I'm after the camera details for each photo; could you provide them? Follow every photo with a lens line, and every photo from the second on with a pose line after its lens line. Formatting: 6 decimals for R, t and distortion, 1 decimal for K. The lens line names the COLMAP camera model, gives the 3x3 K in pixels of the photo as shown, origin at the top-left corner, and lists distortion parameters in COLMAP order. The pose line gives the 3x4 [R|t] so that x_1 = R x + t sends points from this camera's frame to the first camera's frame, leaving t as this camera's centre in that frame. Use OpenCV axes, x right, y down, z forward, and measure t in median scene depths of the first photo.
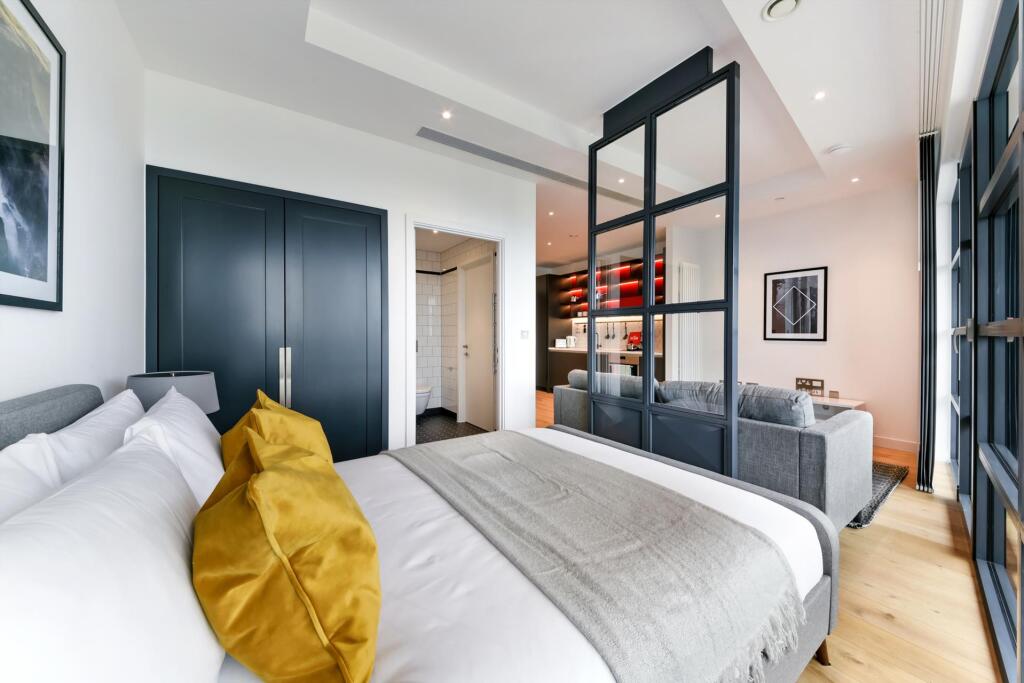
lens RADIAL K [[355.2, 0, 510.7], [0, 355.2, 337.9], [0, 0, 1]] dist [-0.015589, 0.000147]
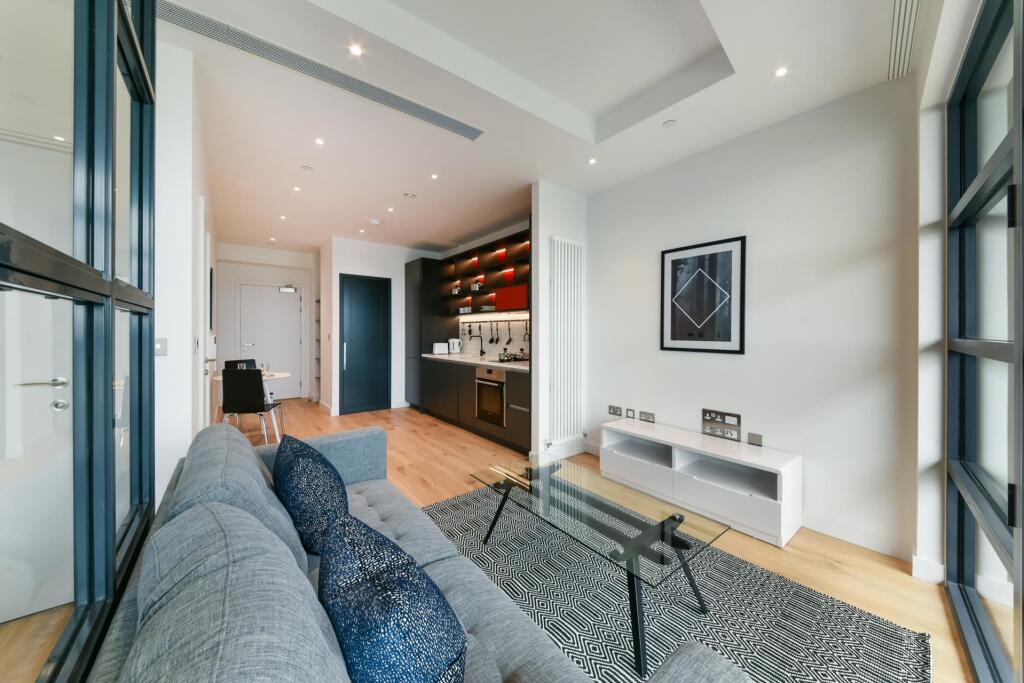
lens RADIAL K [[357.0, 0, 513.3], [0, 357.0, 335.1], [0, 0, 1]] dist [0.000393, -0.000070]
pose [[0.997954, 0.002616, 0.063886, 0.401755], [-0.002560, 0.999996, -0.000957, -0.021501], [-0.063889, 0.000791, 0.997957, 0.346775]]
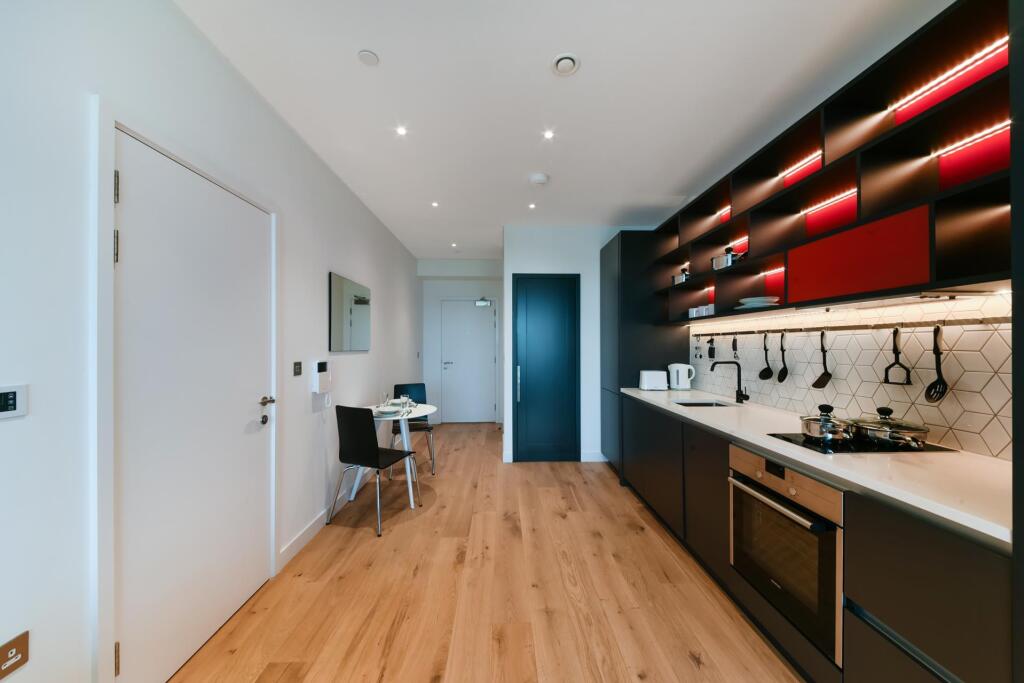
lens RADIAL K [[351.5, 0, 506.8], [0, 351.5, 344.1], [0, 0, 1]] dist [0.000210, -0.000057]
pose [[0.835641, -0.003328, -0.549265, 0.371474], [-0.001636, 0.999962, -0.008548, -0.042557], [0.549273, 0.008042, 0.835604, 0.847818]]
